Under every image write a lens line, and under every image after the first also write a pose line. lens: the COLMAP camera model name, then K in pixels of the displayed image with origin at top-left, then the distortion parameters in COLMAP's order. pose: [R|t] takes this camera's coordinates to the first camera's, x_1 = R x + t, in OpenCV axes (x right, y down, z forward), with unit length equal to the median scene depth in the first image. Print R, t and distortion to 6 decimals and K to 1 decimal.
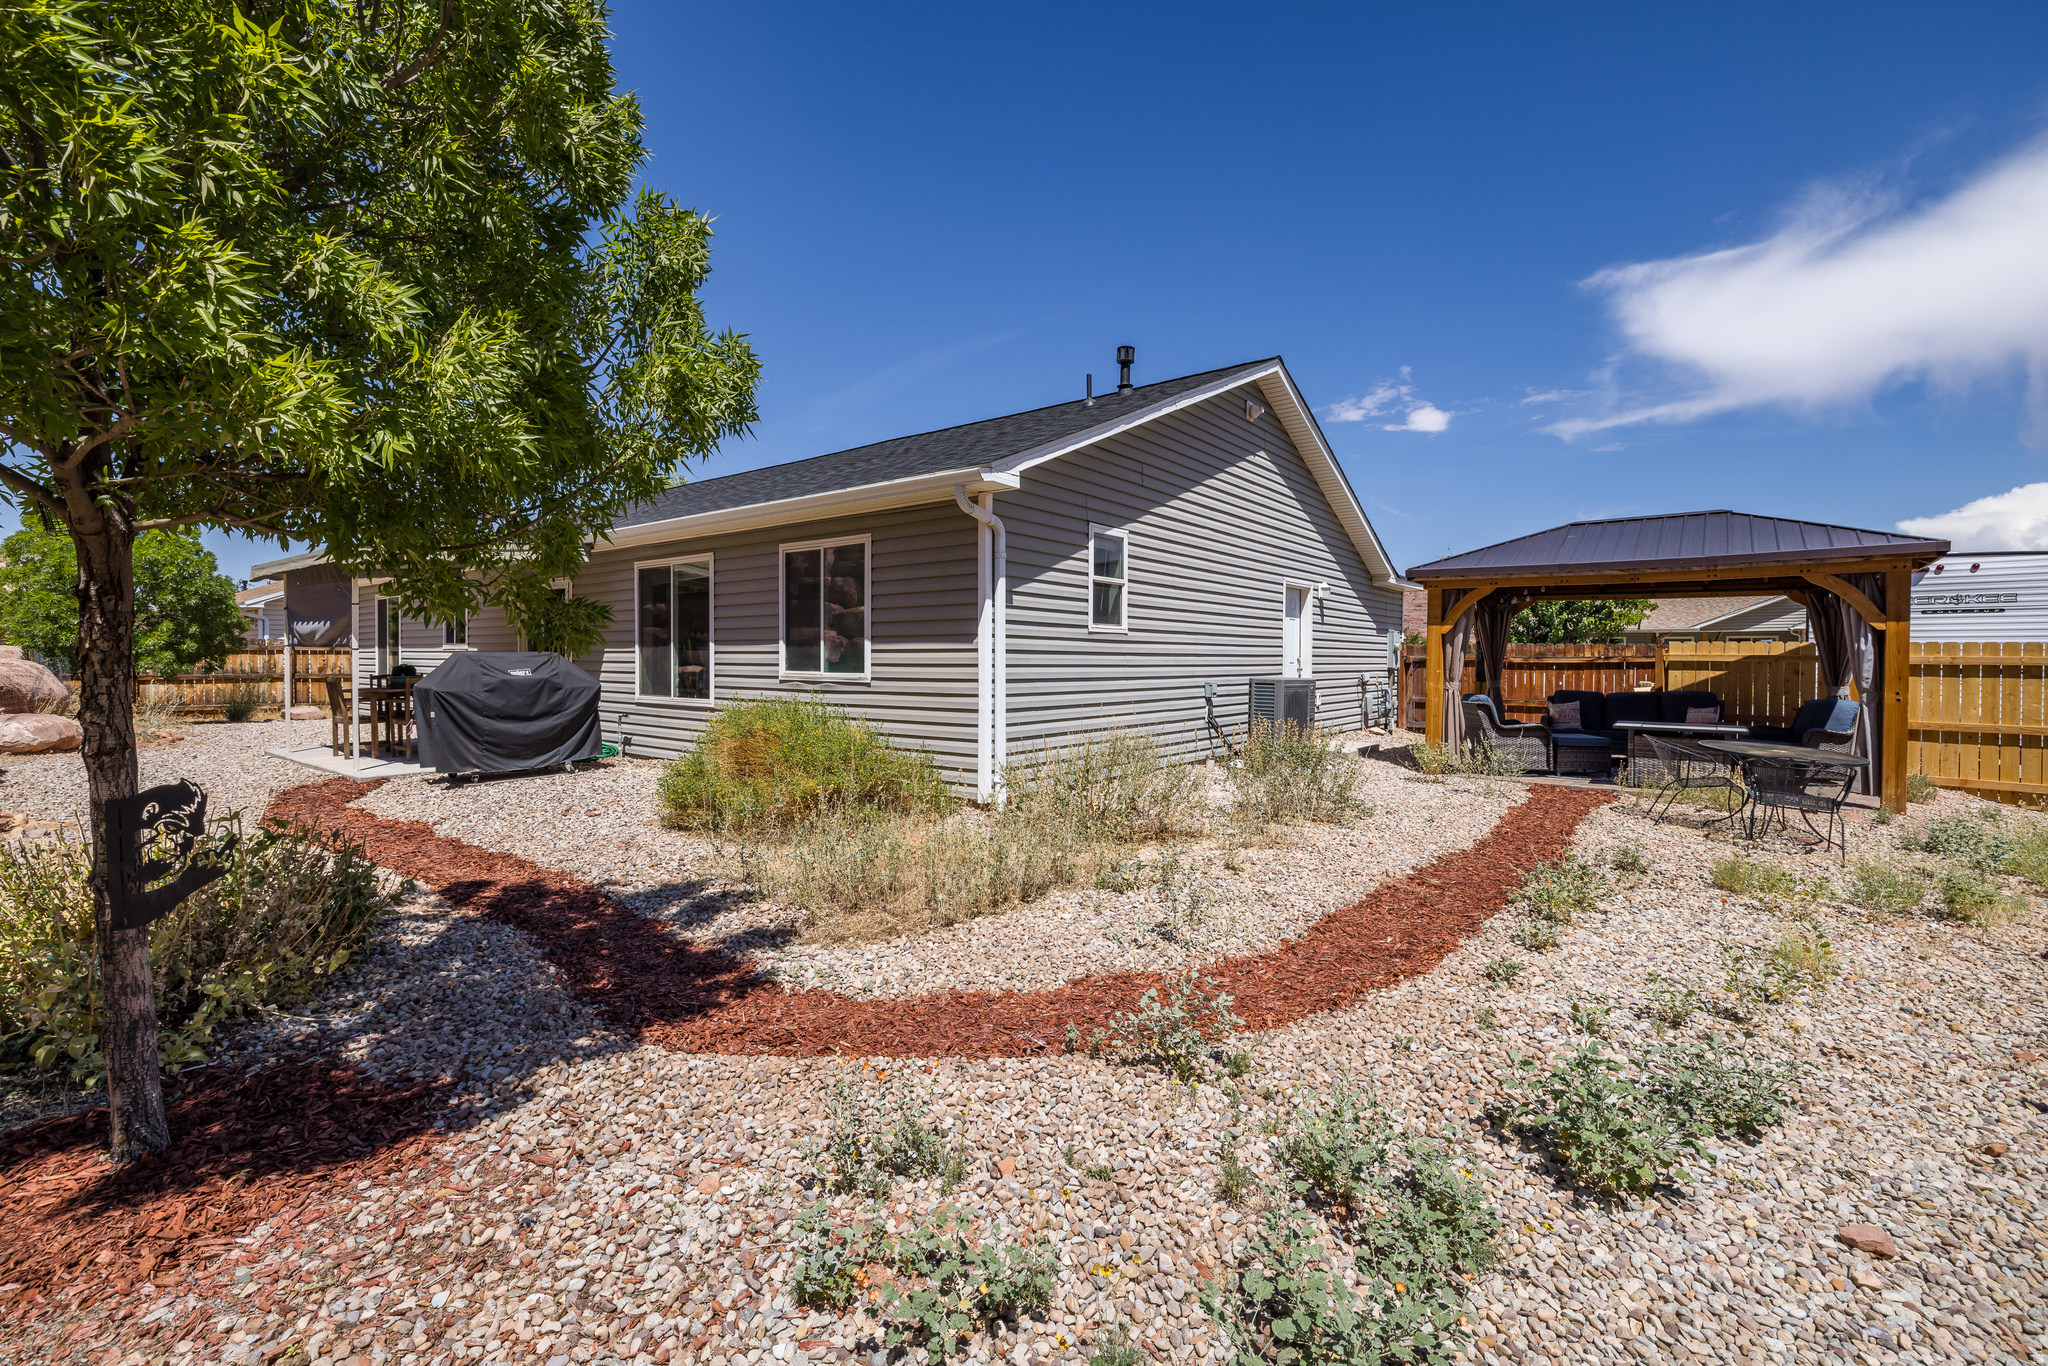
lens RADIAL K [[865.6, 0, 1026.1], [0, 865.6, 670.6], [0, 0, 1]] dist [-0.000337, 0.000062]
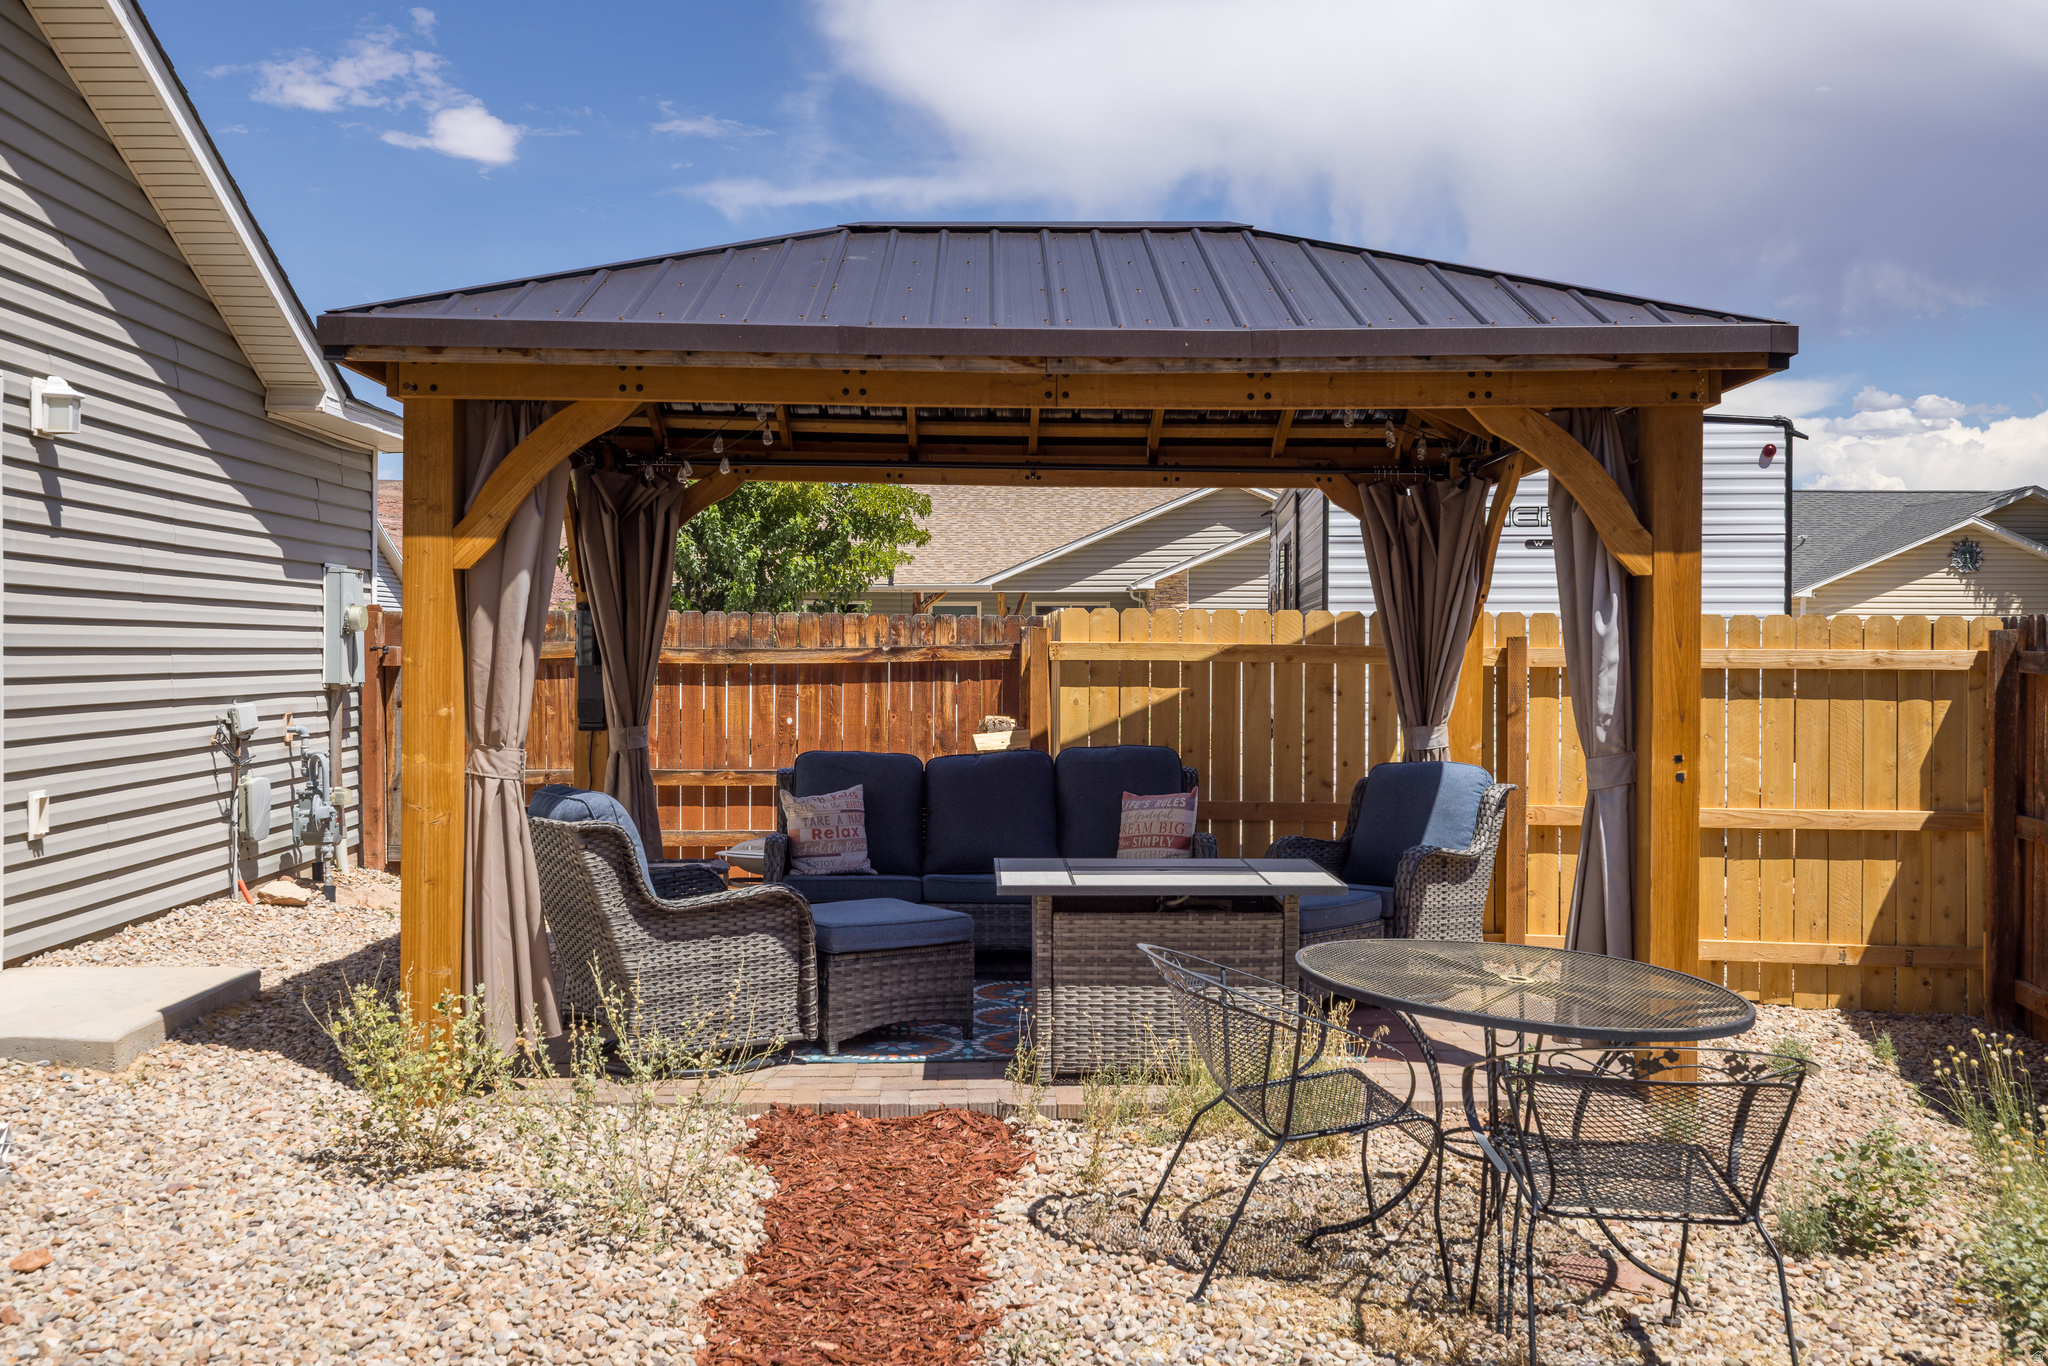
lens RADIAL K [[2061.2, 0, 1023.8], [0, 2061.2, 643.1], [0, 0, 1]] dist [0.054699, -0.001153]
pose [[0.771203, -0.002729, 0.636584, 0.143285], [0.012378, 0.999866, -0.010709, -0.007565], [-0.636469, 0.016138, 0.771133, 0.272918]]
